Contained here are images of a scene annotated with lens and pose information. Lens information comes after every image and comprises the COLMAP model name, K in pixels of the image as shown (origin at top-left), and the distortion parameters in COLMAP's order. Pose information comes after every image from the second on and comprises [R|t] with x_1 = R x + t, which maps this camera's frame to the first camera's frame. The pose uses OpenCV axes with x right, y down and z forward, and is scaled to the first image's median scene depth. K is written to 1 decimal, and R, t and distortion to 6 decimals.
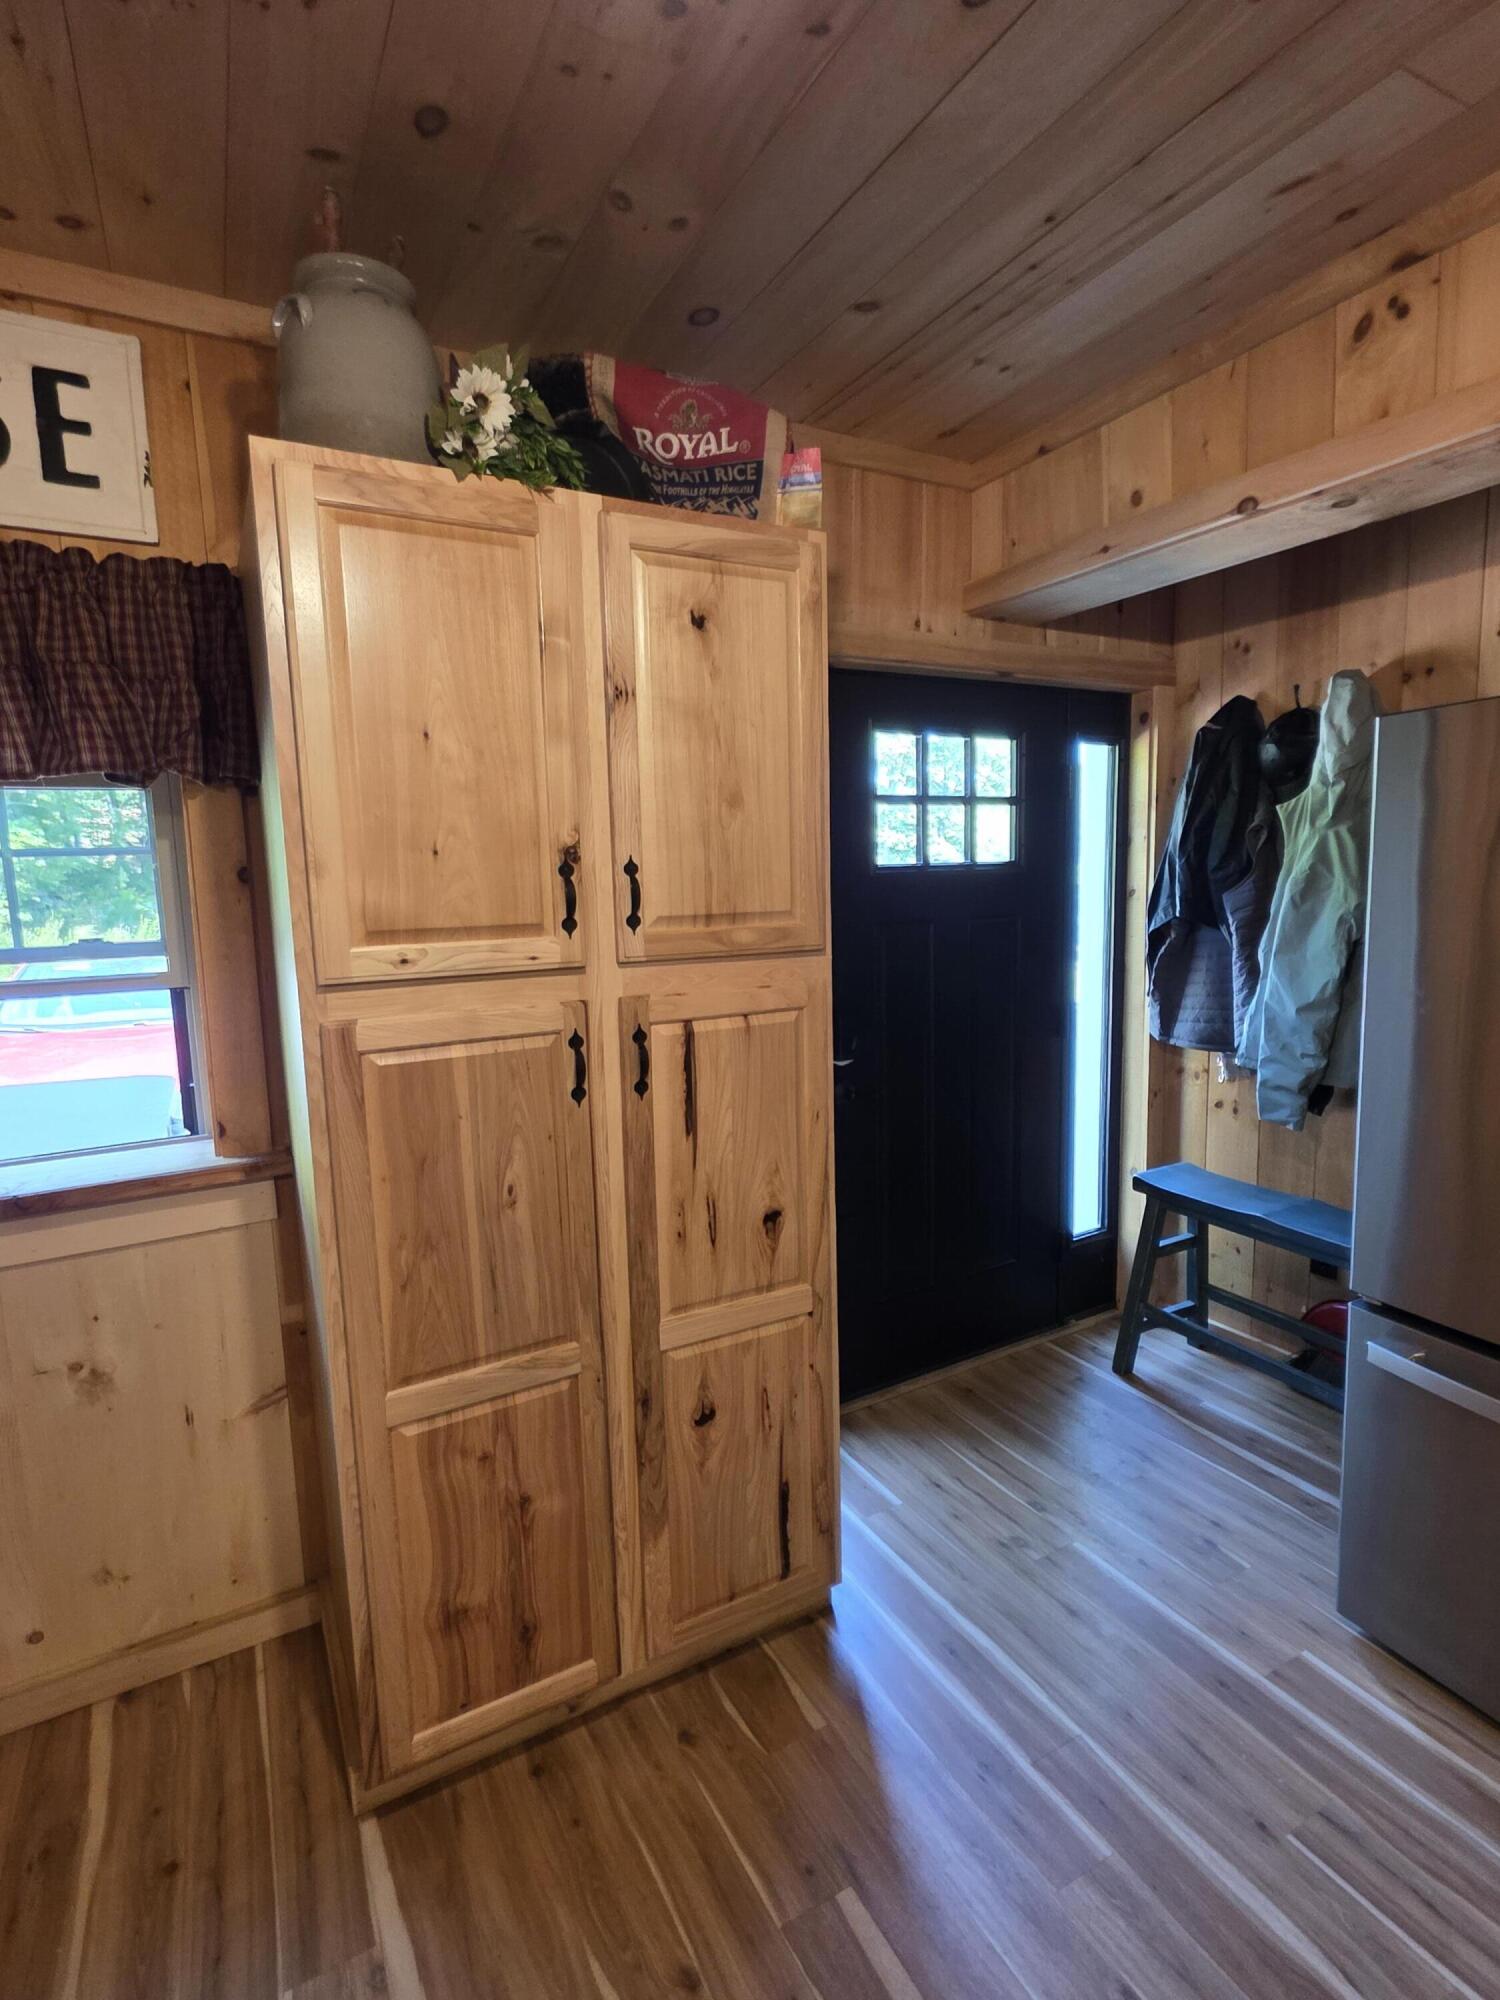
lens RADIAL K [[981.4, 0, 750.7], [0, 981.4, 1002.2], [0, 0, 1]] dist [0.004197, -0.000236]
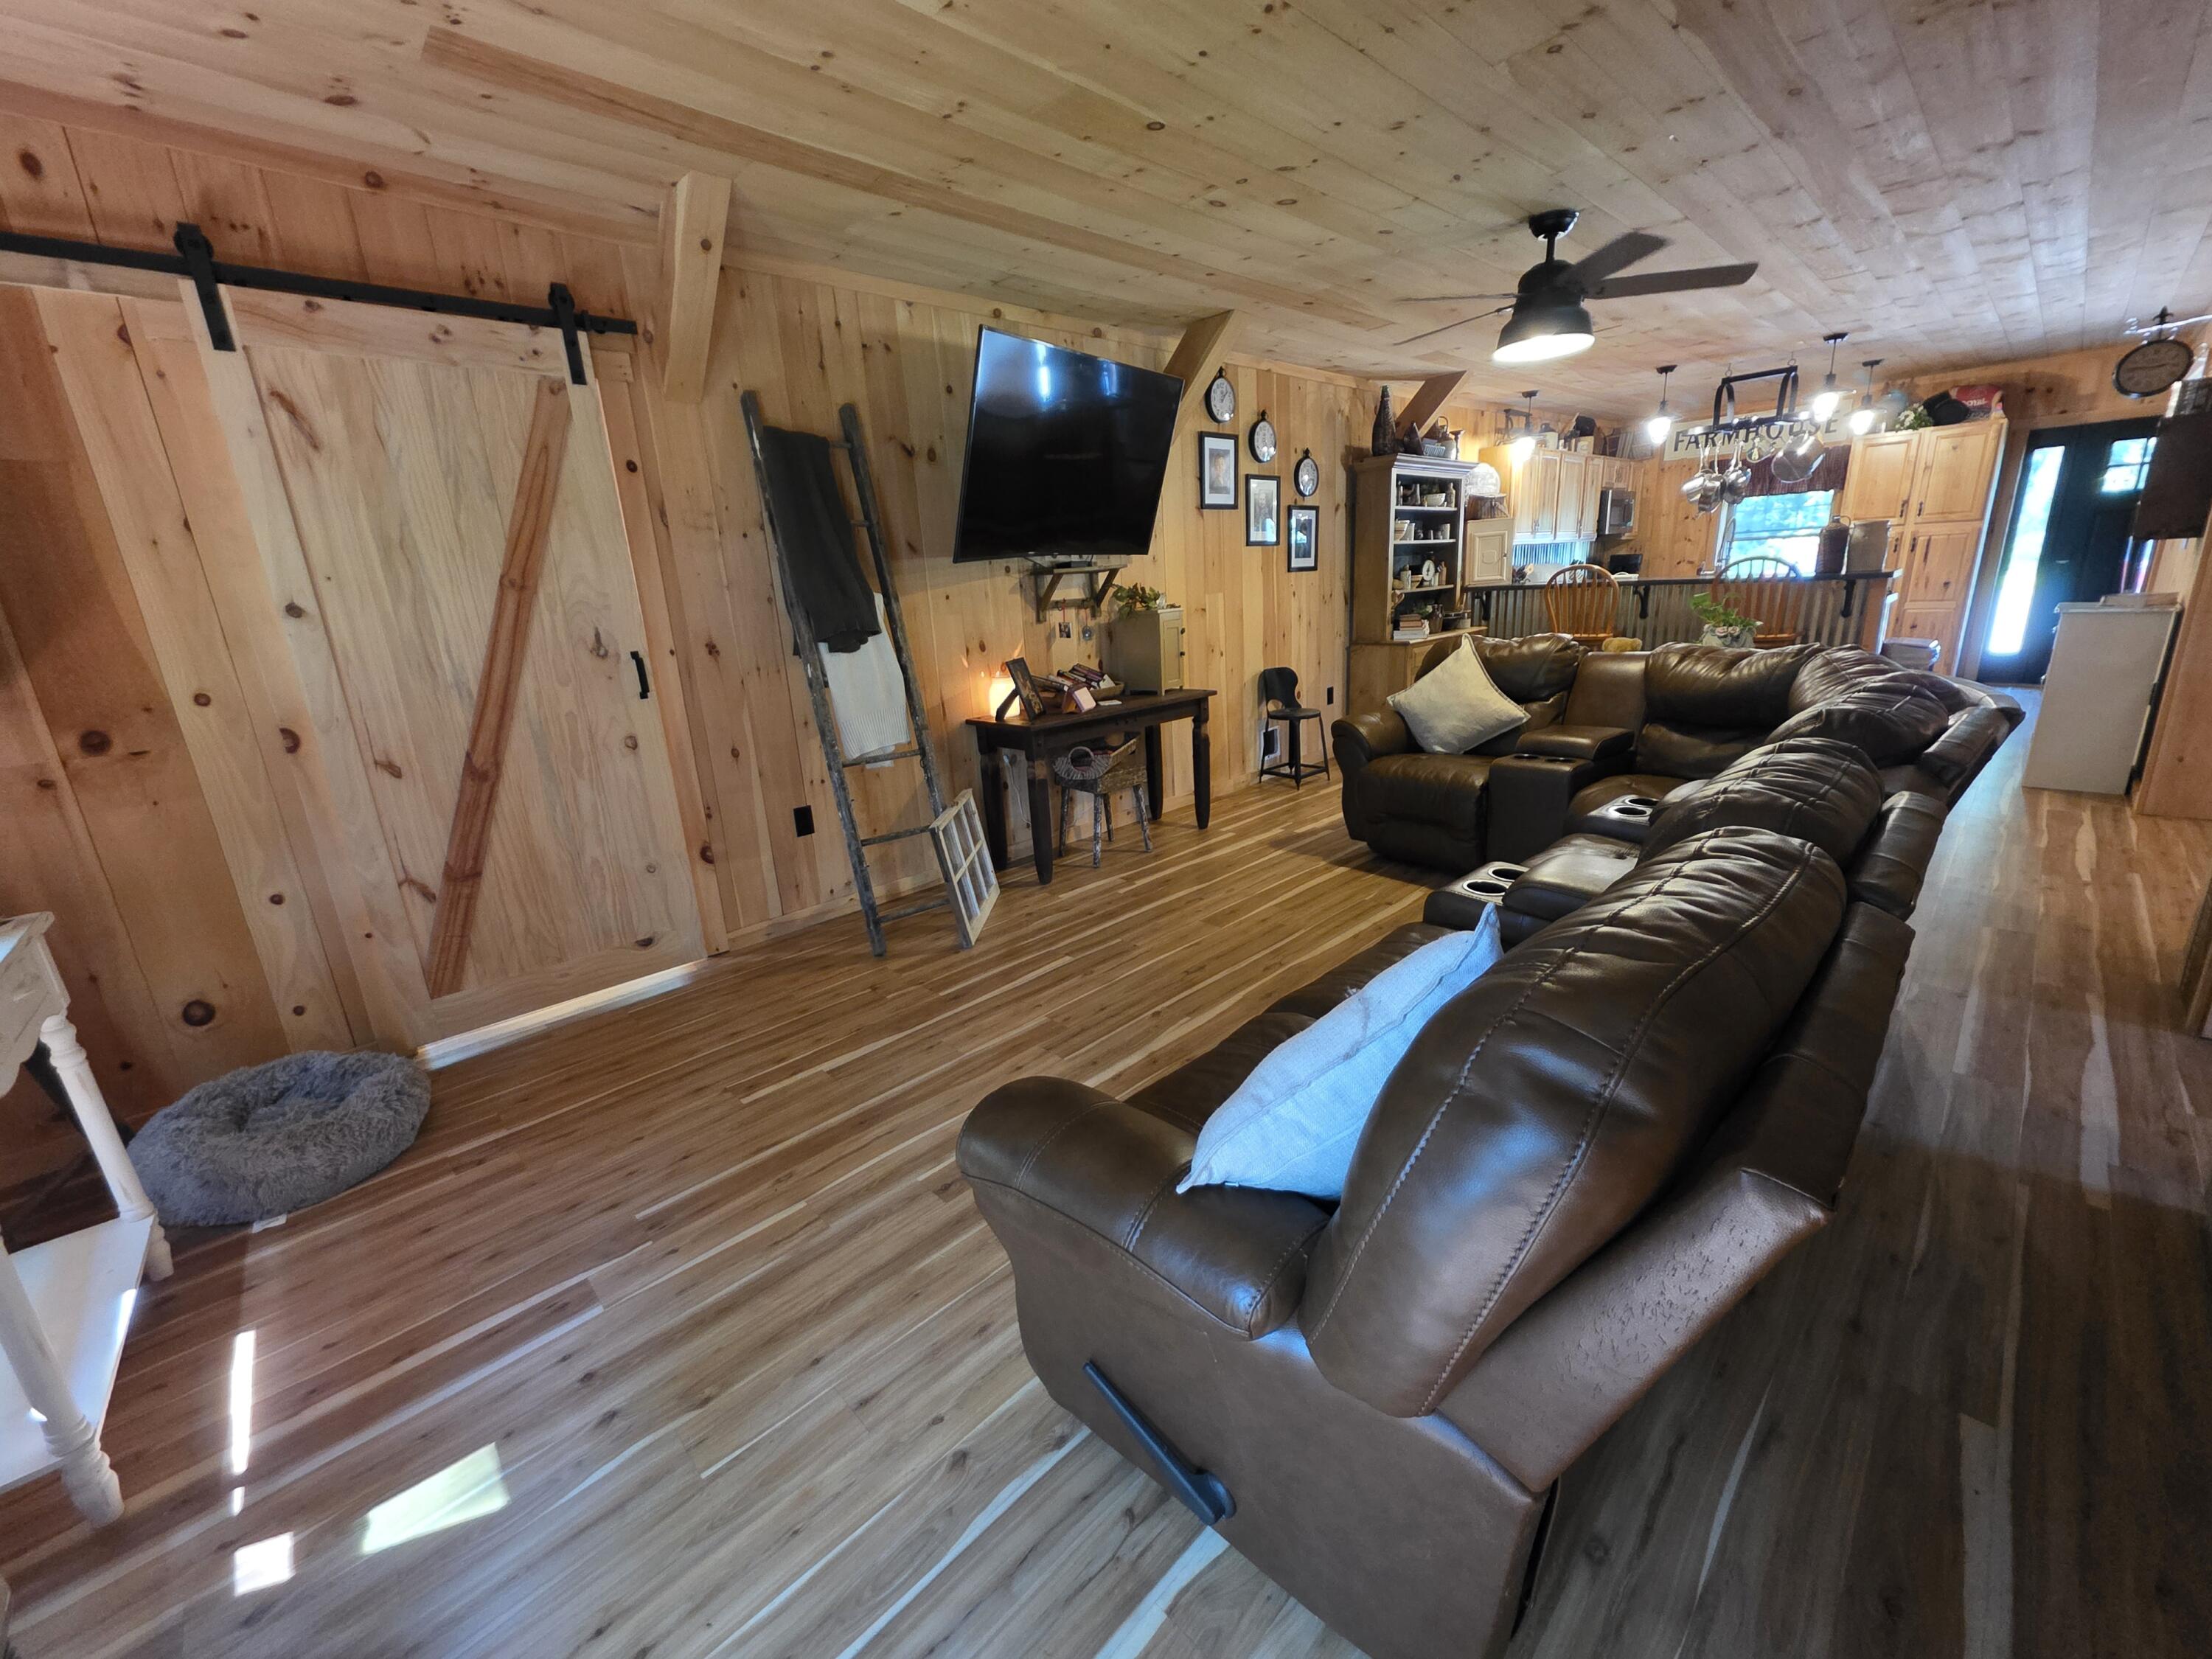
lens RADIAL K [[884.6, 0, 1106.0], [0, 884.6, 829.5], [0, 0, 1]] dist [0.005570, 0.000254]
pose [[0.270704, 0.279143, -0.921303, 2.214401], [-0.071832, 0.960225, 0.269830, 0.348069], [0.959979, -0.006865, 0.279988, -2.787598]]
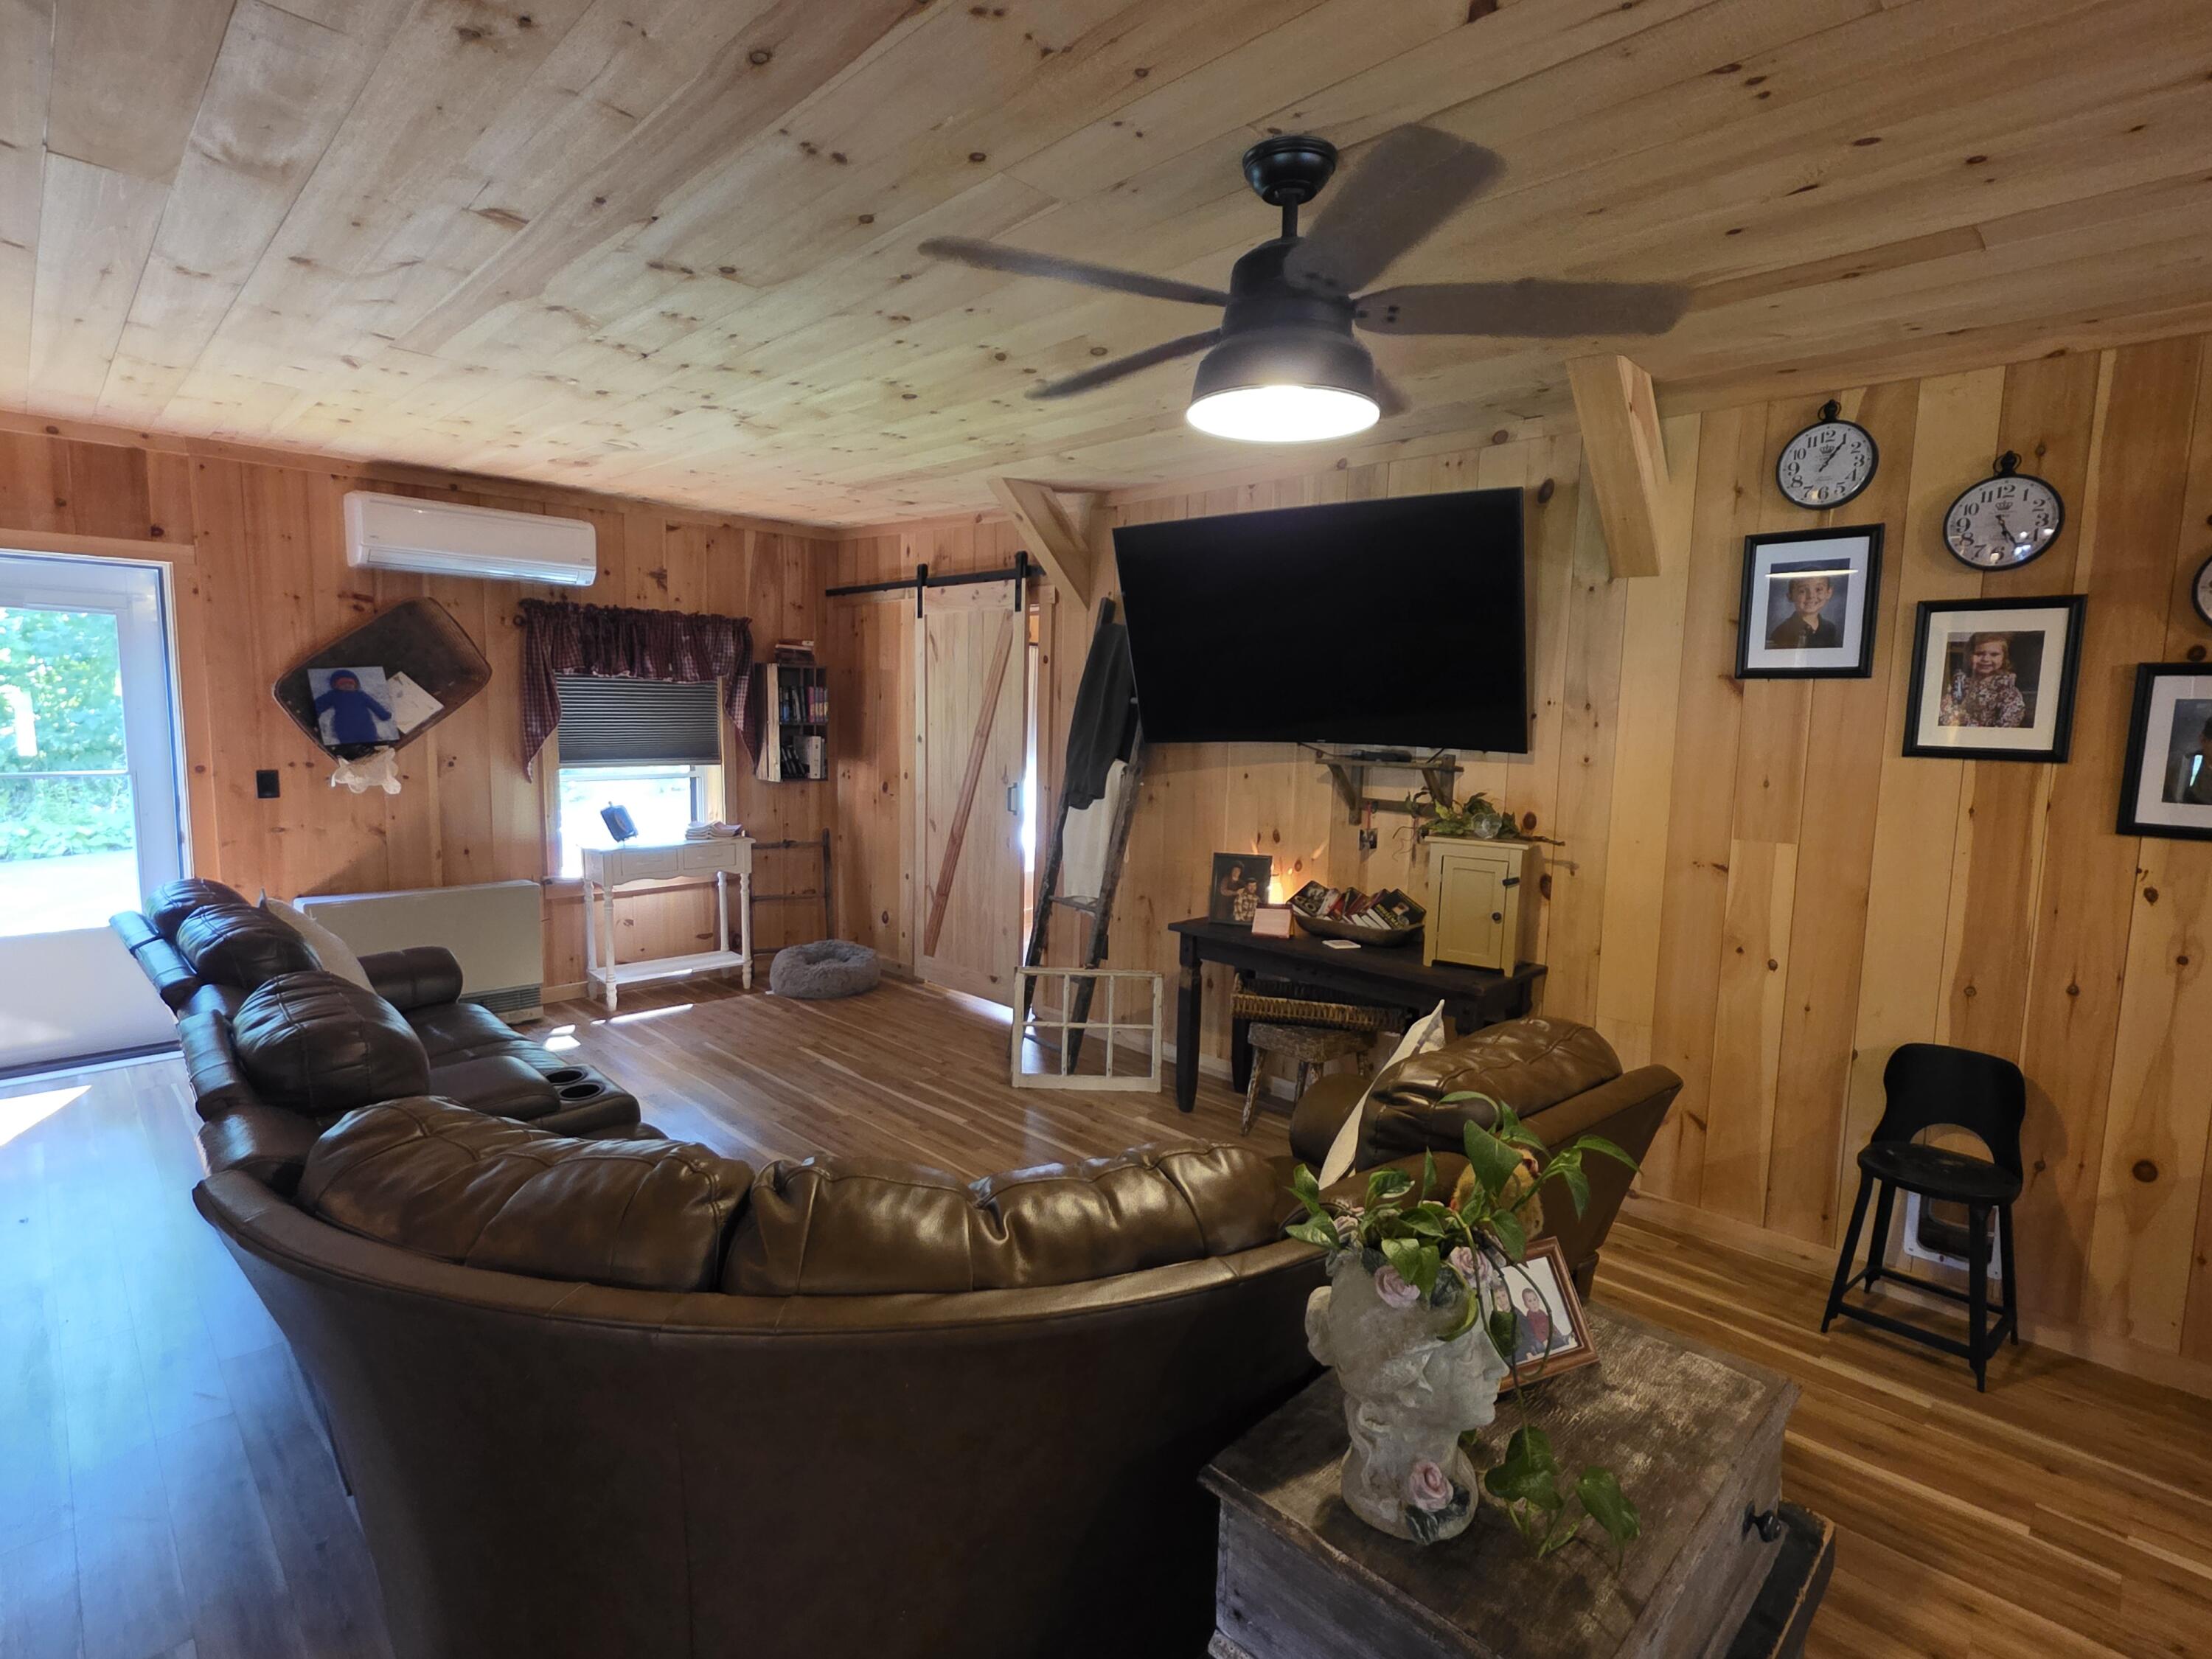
lens RADIAL K [[1085.5, 0, 1106.0], [0, 1085.5, 829.5], [0, 0, 1]] dist [0.004197, -0.000236]
pose [[-0.958505, 0.045040, -0.281496, 1.276856], [-0.024300, 0.970938, 0.238094, 0.059783], [0.284039, 0.235055, -0.929554, -0.980586]]
